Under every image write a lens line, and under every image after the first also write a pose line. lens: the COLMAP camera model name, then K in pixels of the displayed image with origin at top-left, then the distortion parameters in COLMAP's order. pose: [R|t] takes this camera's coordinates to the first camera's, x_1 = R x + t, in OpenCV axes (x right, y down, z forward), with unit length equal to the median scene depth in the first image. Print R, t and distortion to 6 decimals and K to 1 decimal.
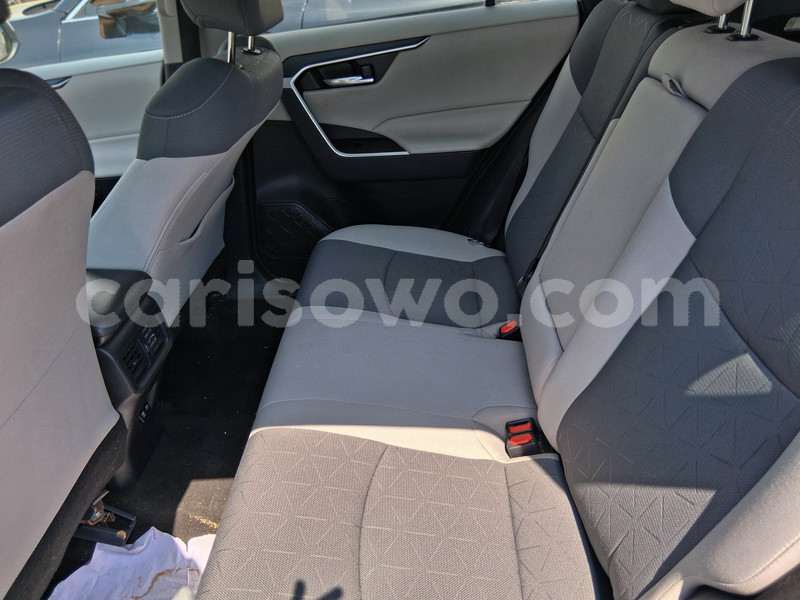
lens RADIAL K [[600.3, 0, 400.0], [0, 600.3, 300.0], [0, 0, 1]] dist [0.082684, -0.146483]
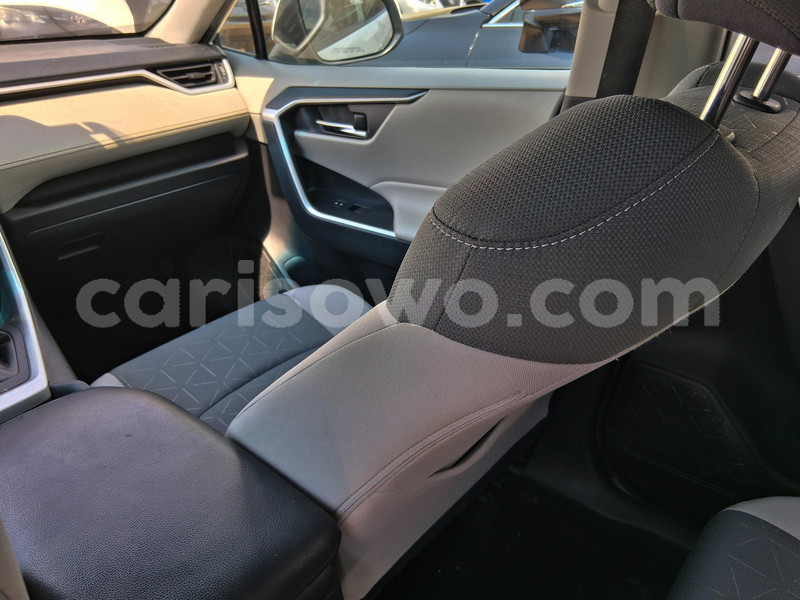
lens RADIAL K [[624.9, 0, 400.0], [0, 624.9, 300.0], [0, 0, 1]] dist [-0.031462, -0.005752]
pose [[0.788593, 0.332263, -0.517418, -0.126140], [-0.362996, 0.930731, 0.044435, -0.154459], [0.496341, 0.152779, 0.854578, 0.390433]]
